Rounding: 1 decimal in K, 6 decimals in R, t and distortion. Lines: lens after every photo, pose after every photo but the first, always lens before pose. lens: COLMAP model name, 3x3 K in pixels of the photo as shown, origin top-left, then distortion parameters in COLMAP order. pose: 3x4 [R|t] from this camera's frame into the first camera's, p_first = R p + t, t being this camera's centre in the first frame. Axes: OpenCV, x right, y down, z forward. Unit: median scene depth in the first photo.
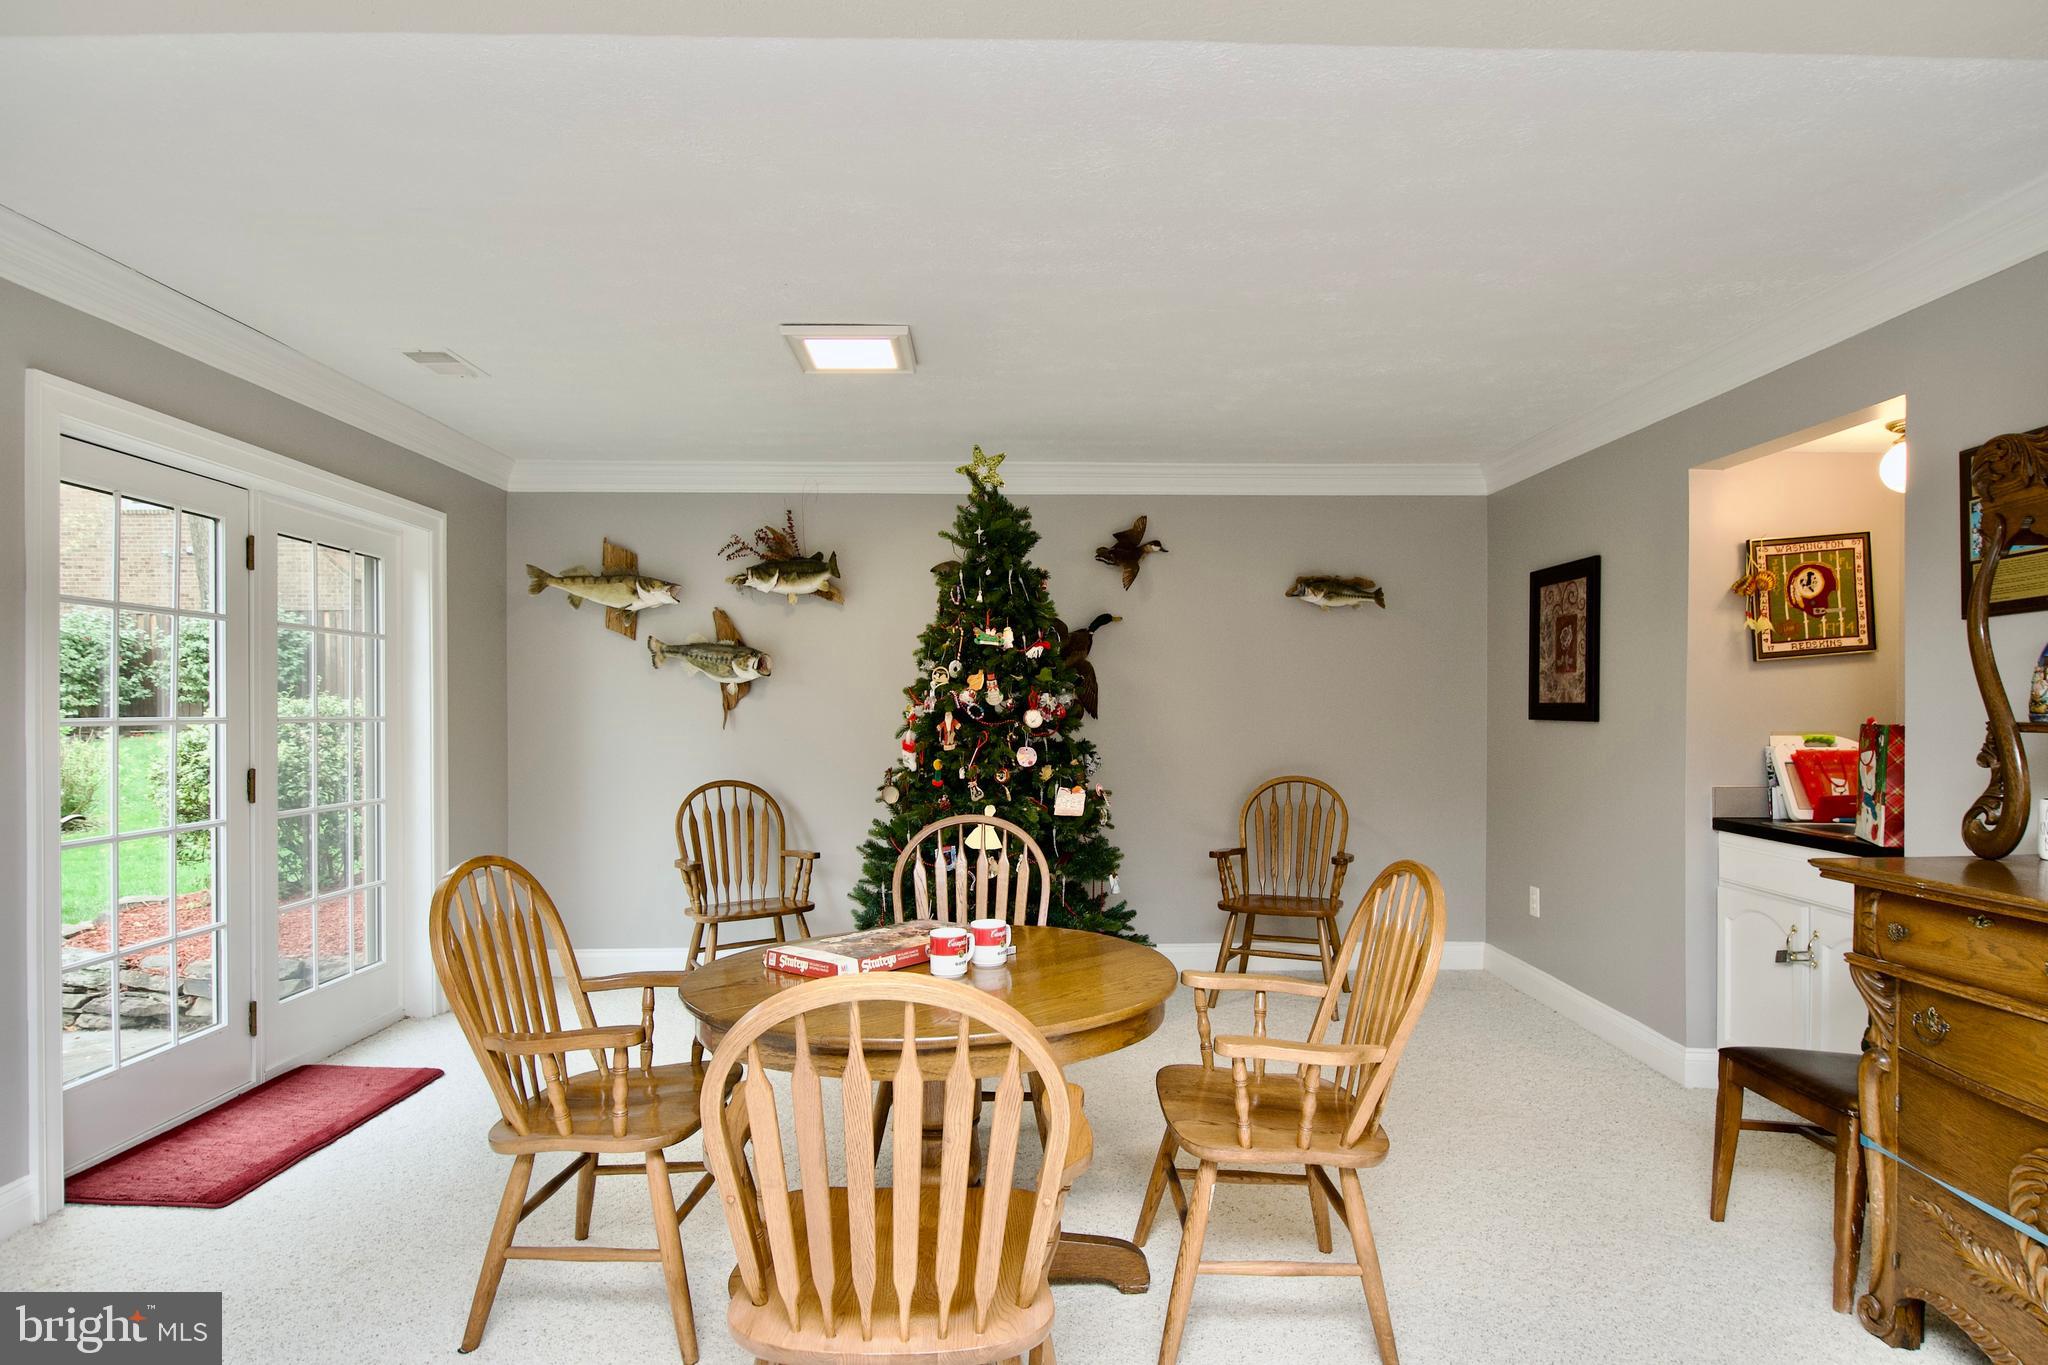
lens RADIAL K [[1101.7, 0, 1037.0], [0, 1101.7, 715.9], [0, 0, 1]] dist [0.003564, -0.010661]
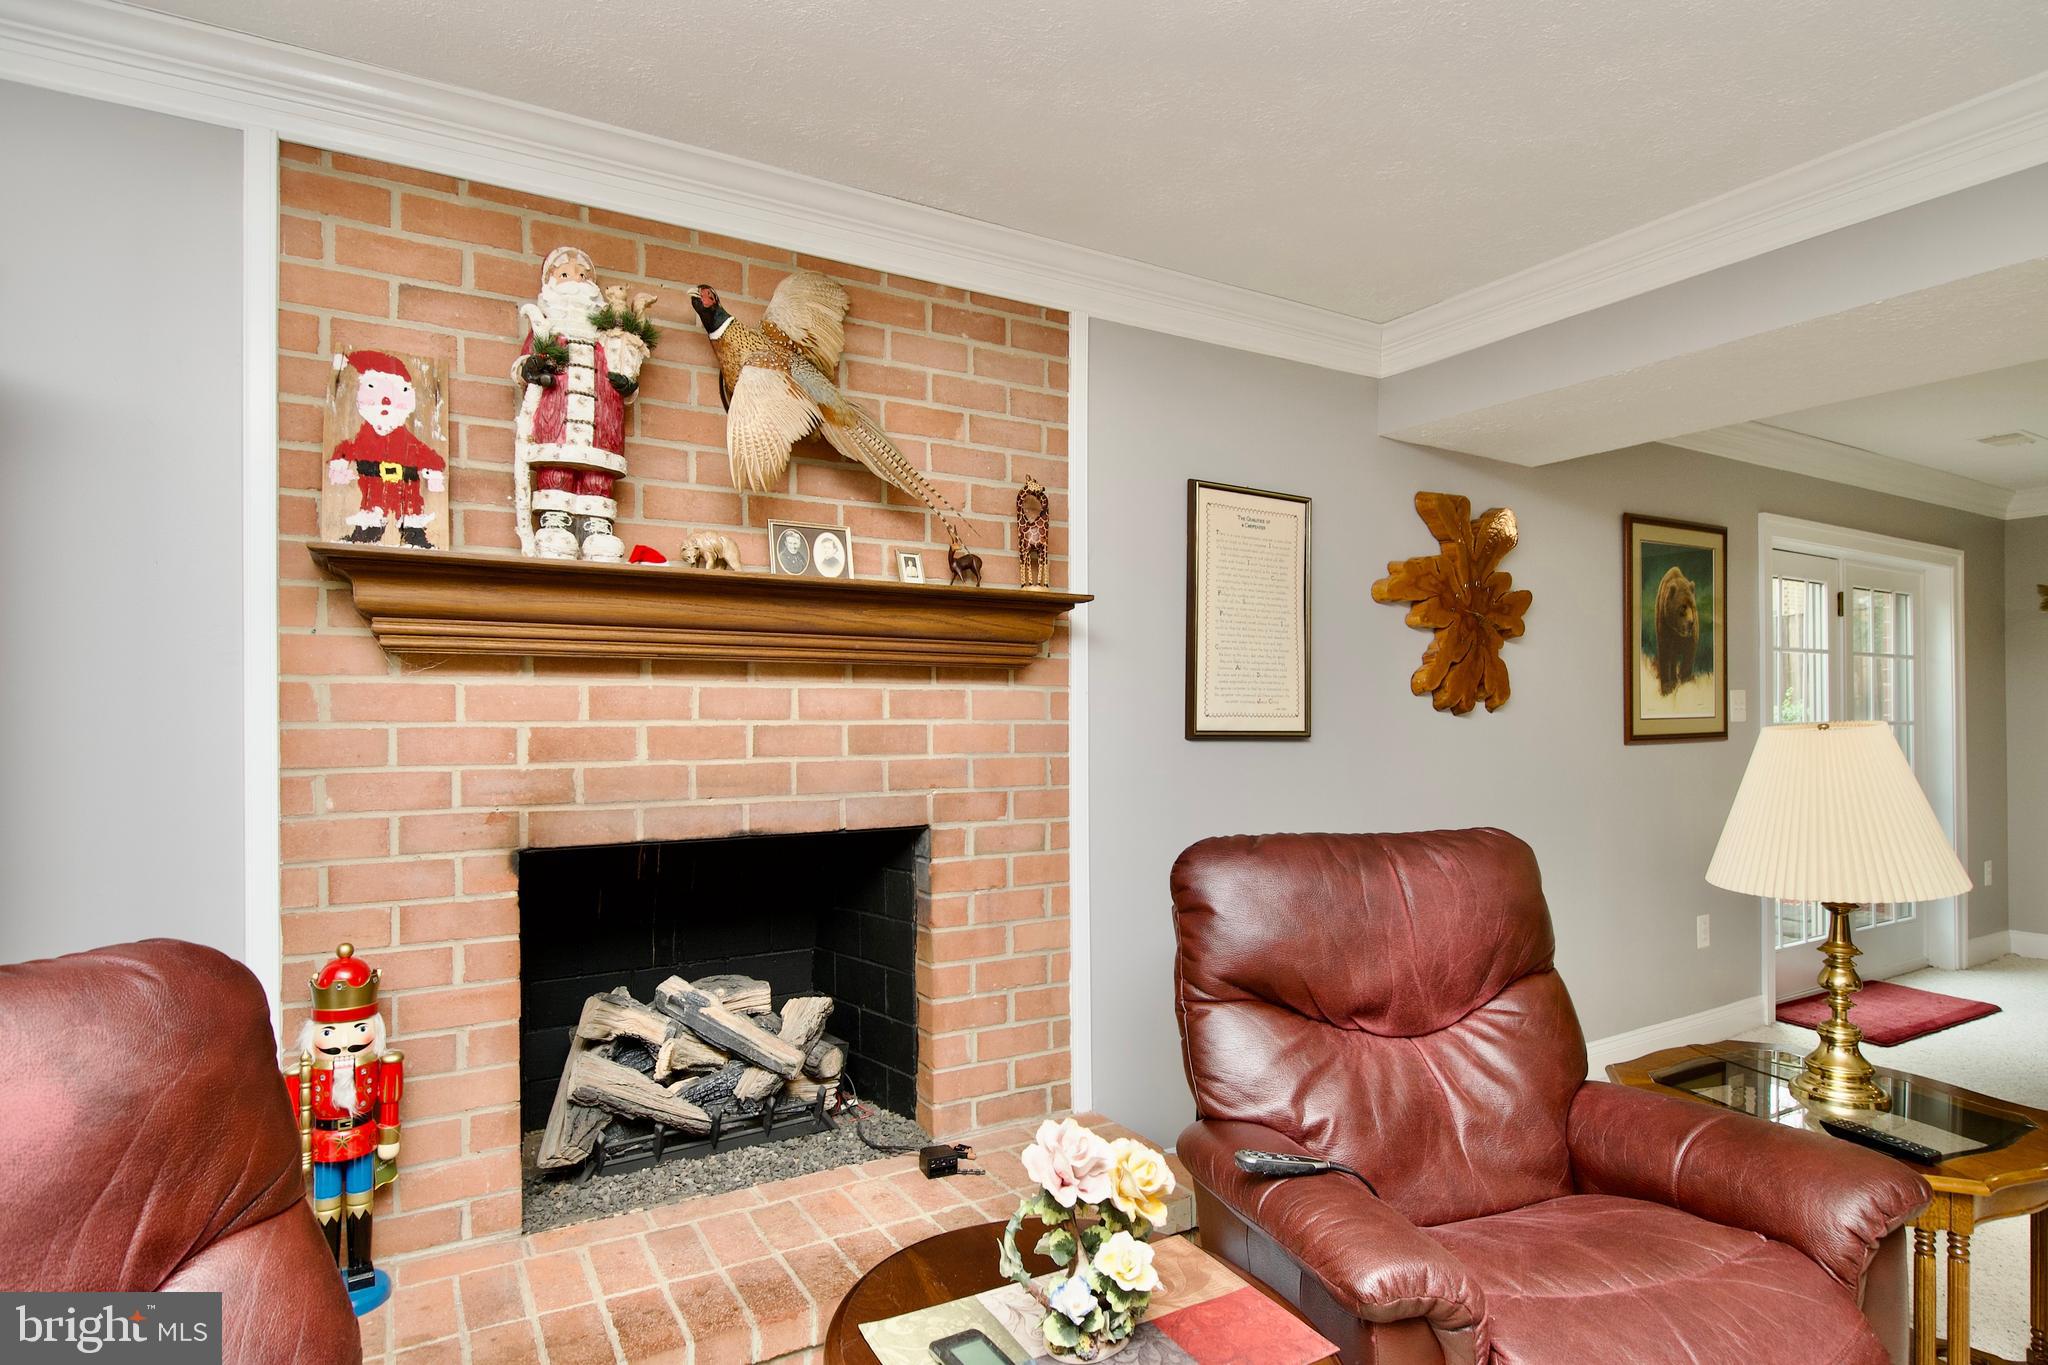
lens RADIAL K [[1101.7, 0, 1039.7], [0, 1101.7, 713.7], [0, 0, 1]] dist [0.003564, -0.010661]
pose [[0.501448, -0.008635, -0.865144, -0.012337], [0.000413, 0.999952, -0.009741, 0.004139], [0.865187, 0.004528, 0.501428, -0.493602]]
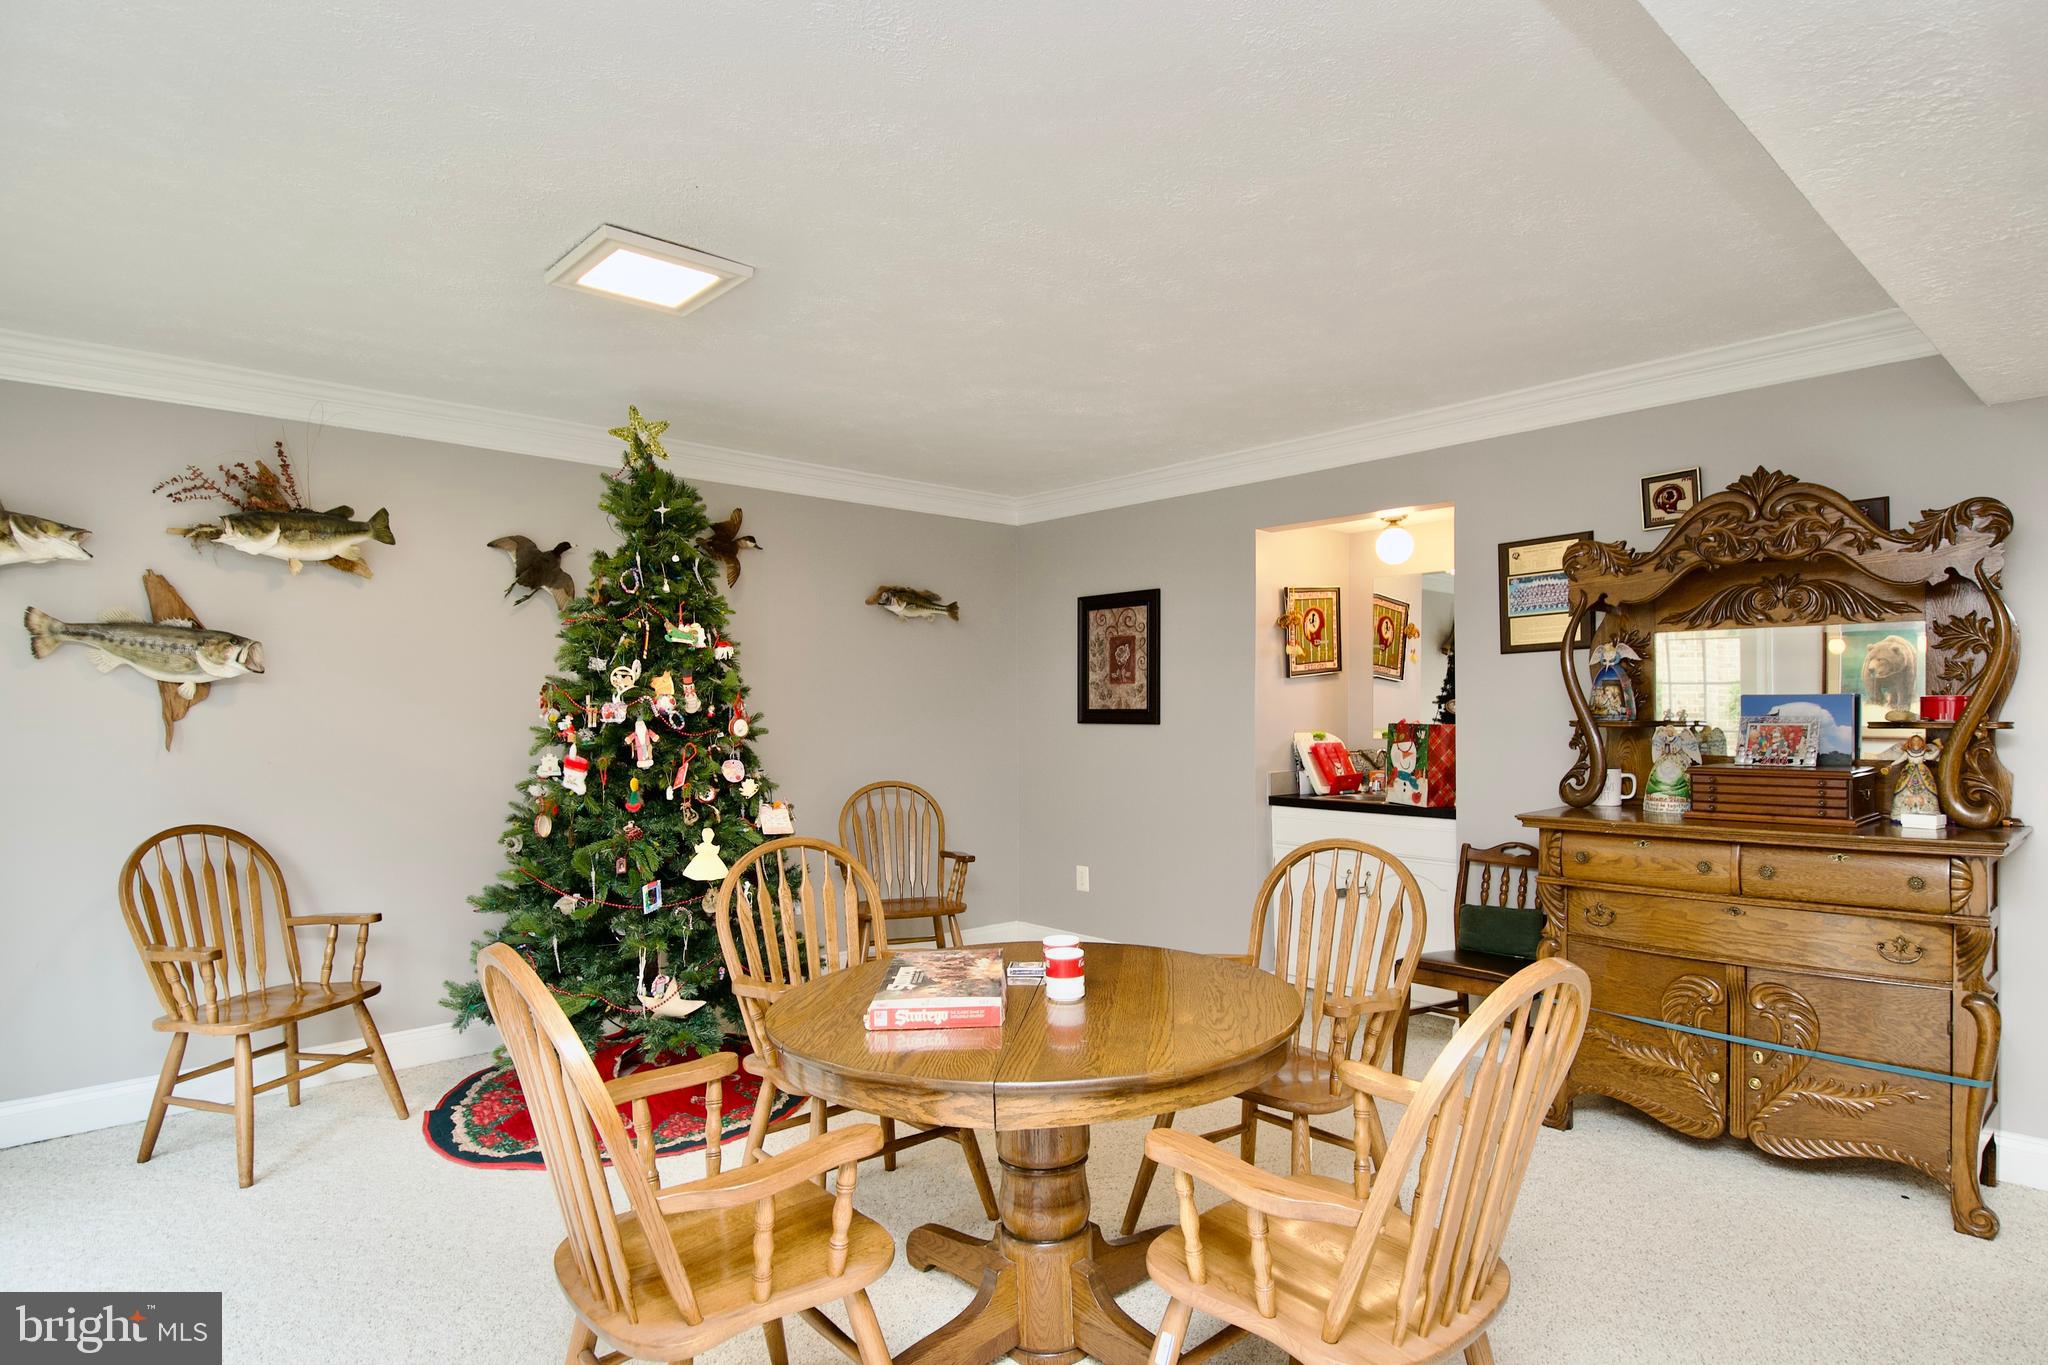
lens RADIAL K [[1101.7, 0, 1042.5], [0, 1101.7, 712.5], [0, 0, 1]] dist [0.003564, -0.010661]
pose [[0.748561, -0.004125, 0.663053, -0.399216], [0.009936, 0.999938, -0.004996, -0.003049], [-0.662991, 0.010328, 0.748556, 0.167607]]
